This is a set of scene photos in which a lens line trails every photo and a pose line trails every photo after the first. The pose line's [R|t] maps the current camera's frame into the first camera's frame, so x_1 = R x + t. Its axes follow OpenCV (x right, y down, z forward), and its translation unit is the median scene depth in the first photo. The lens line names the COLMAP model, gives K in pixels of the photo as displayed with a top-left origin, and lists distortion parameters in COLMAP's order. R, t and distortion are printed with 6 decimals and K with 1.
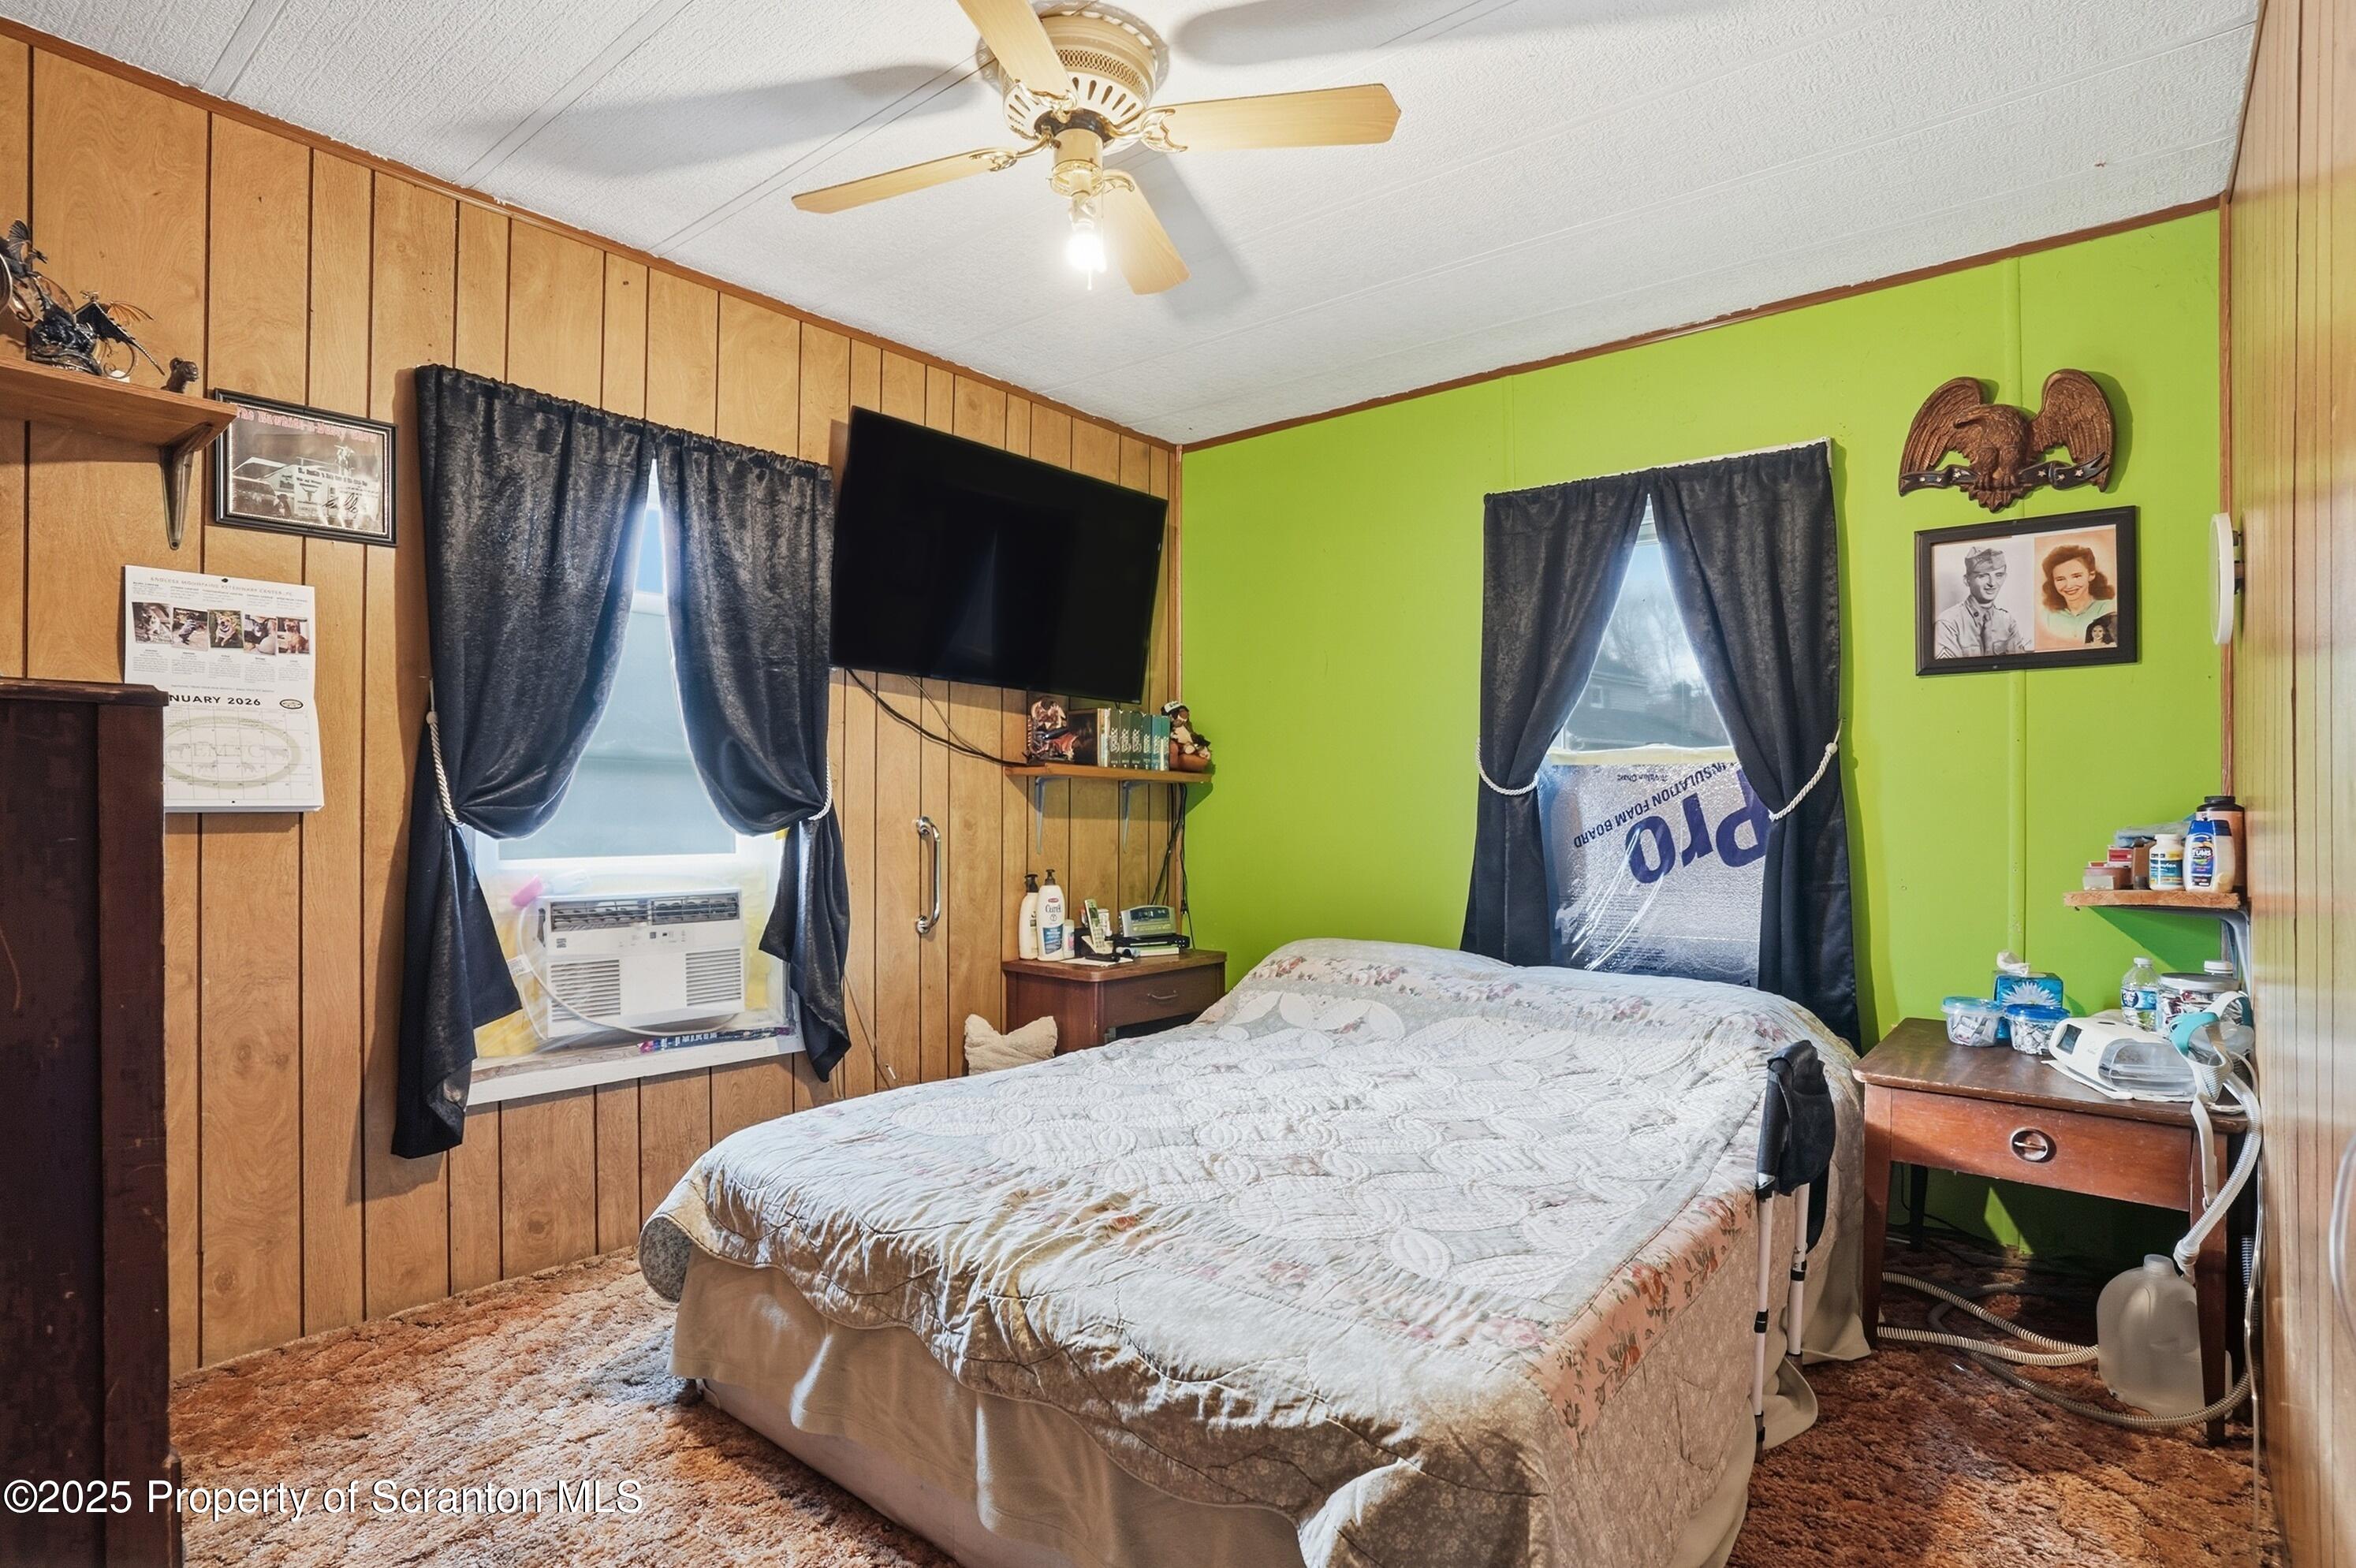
lens RADIAL K [[1190.3, 0, 1202.6], [0, 1190.3, 796.9], [0, 0, 1]] dist [-0.071768, 0.019282]
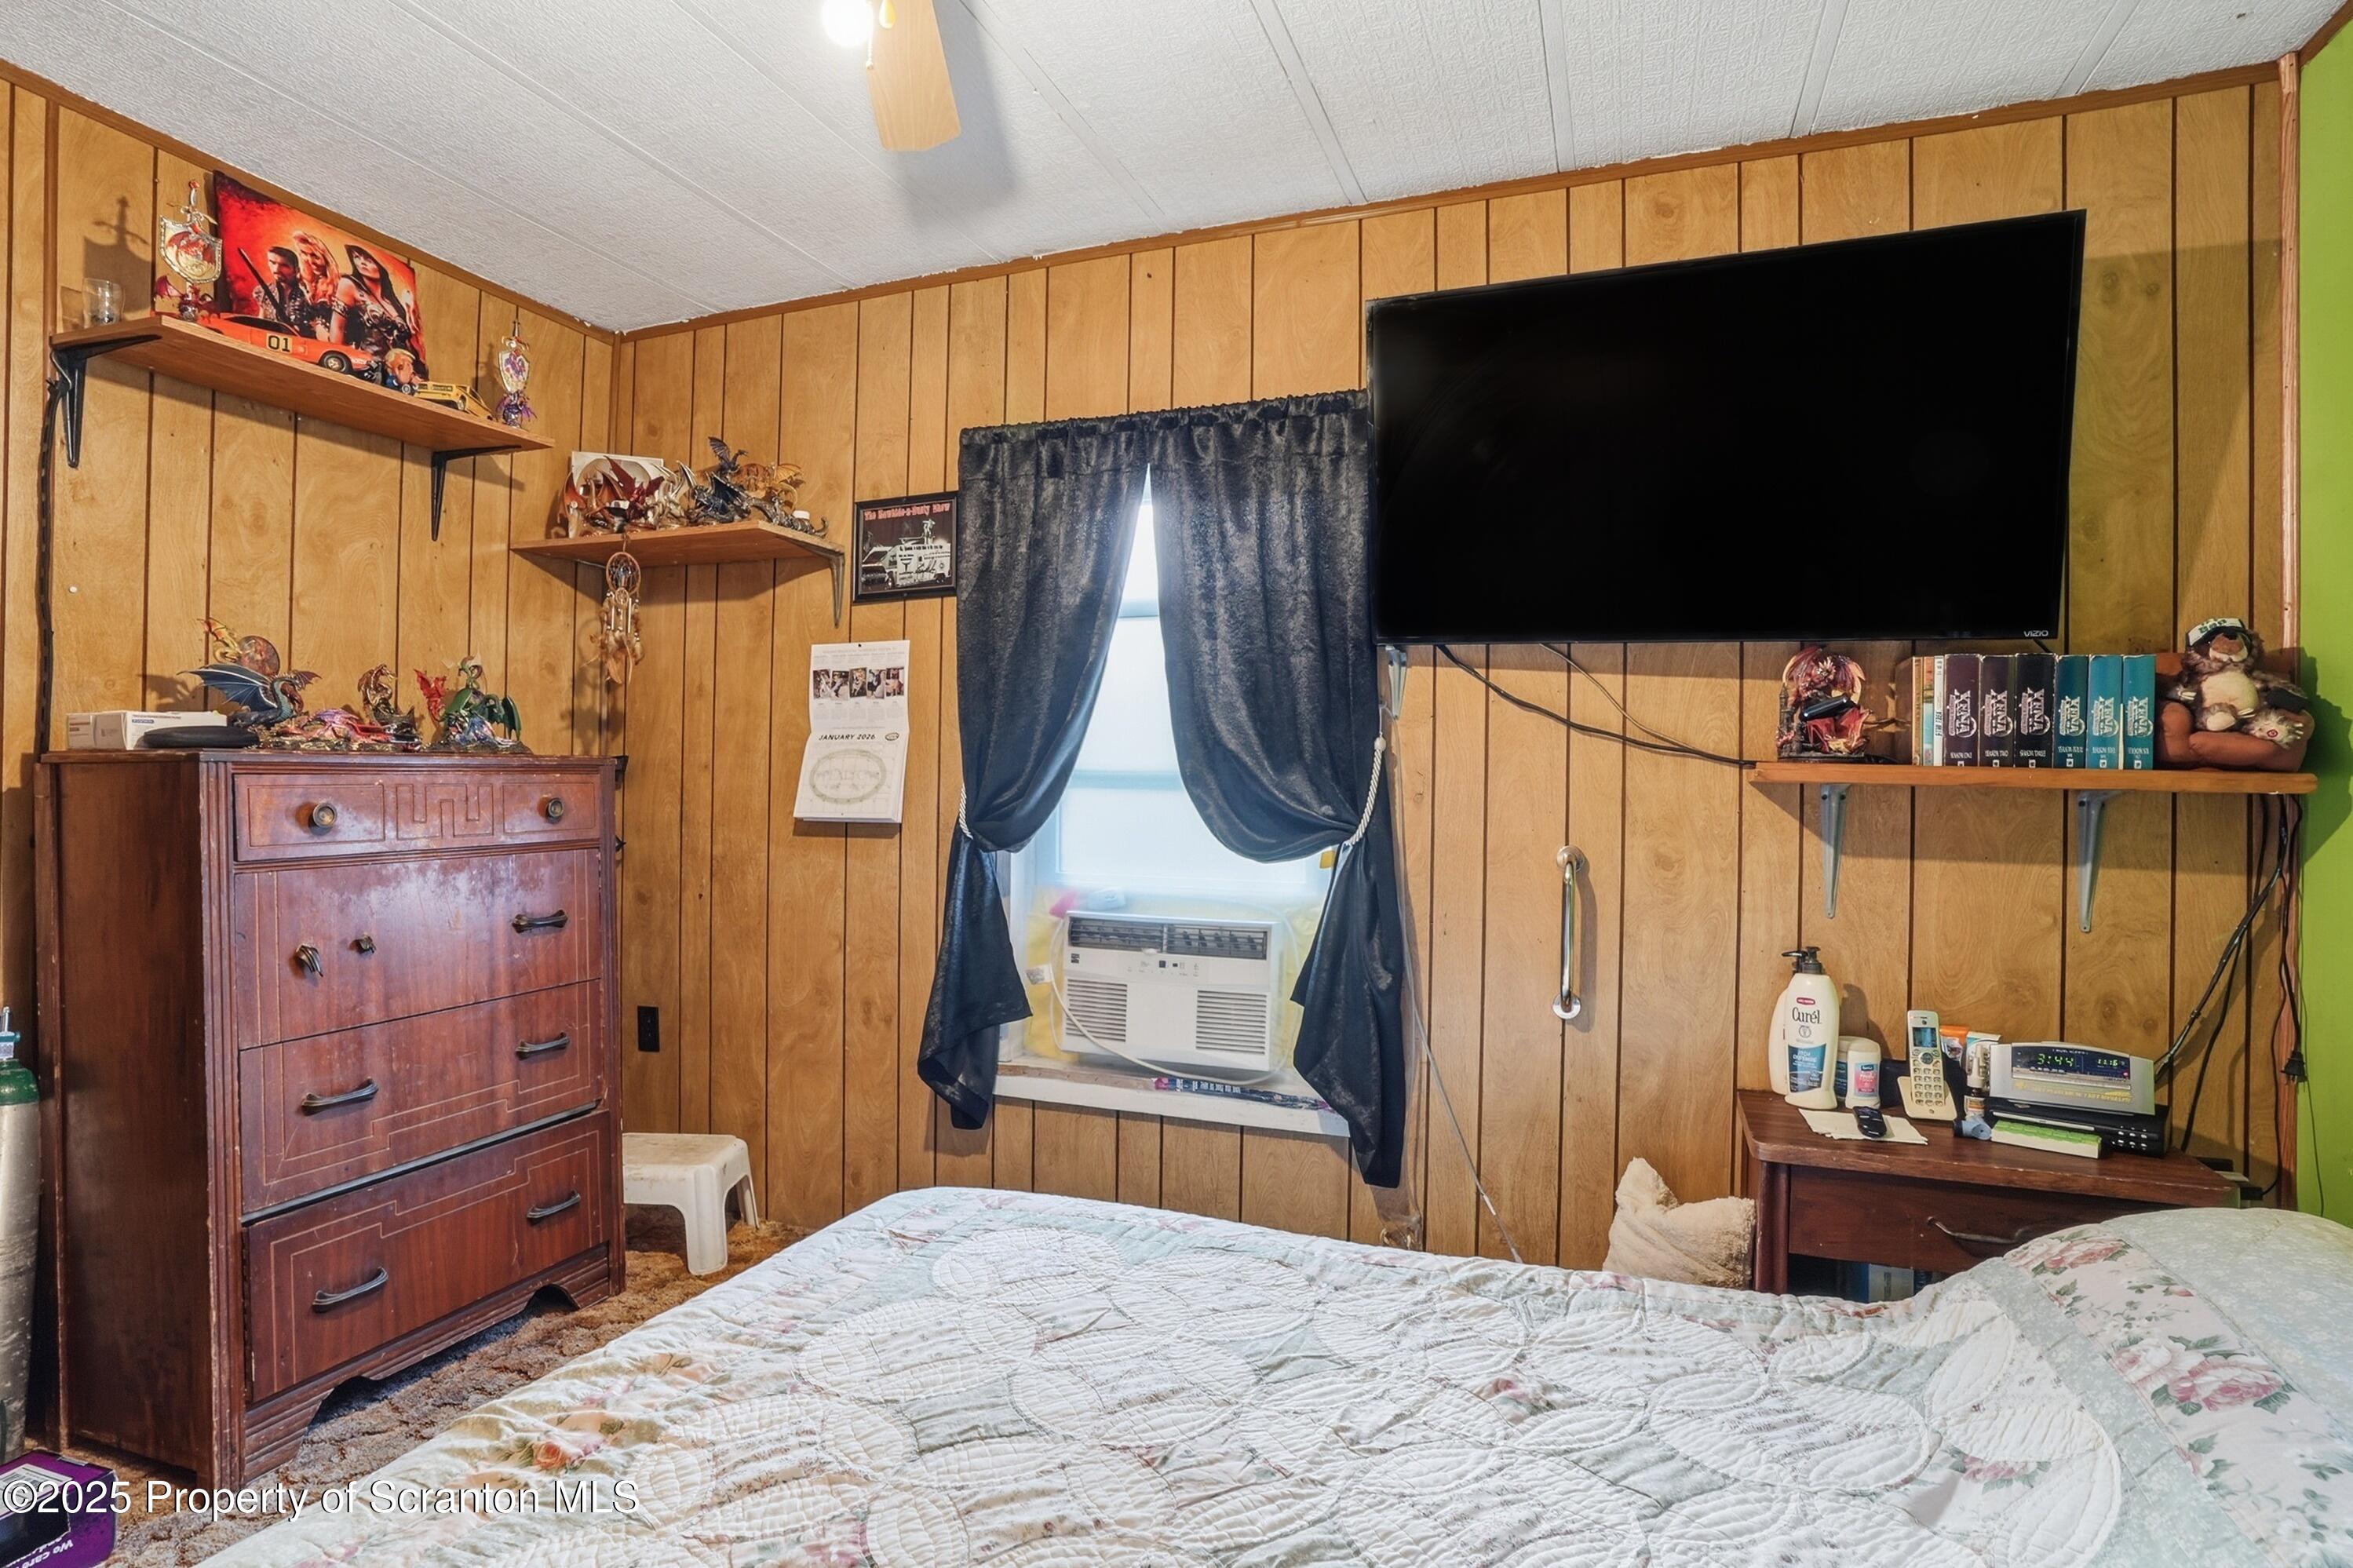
lens RADIAL K [[1188.8, 0, 1185.5], [0, 1188.8, 788.9], [0, 0, 1]] dist [-0.071768, 0.019282]
pose [[0.301628, -0.008856, -0.953385, 0.427567], [-0.006619, 0.999913, -0.011383, -0.009021], [0.953403, 0.009744, 0.301543, 0.734740]]
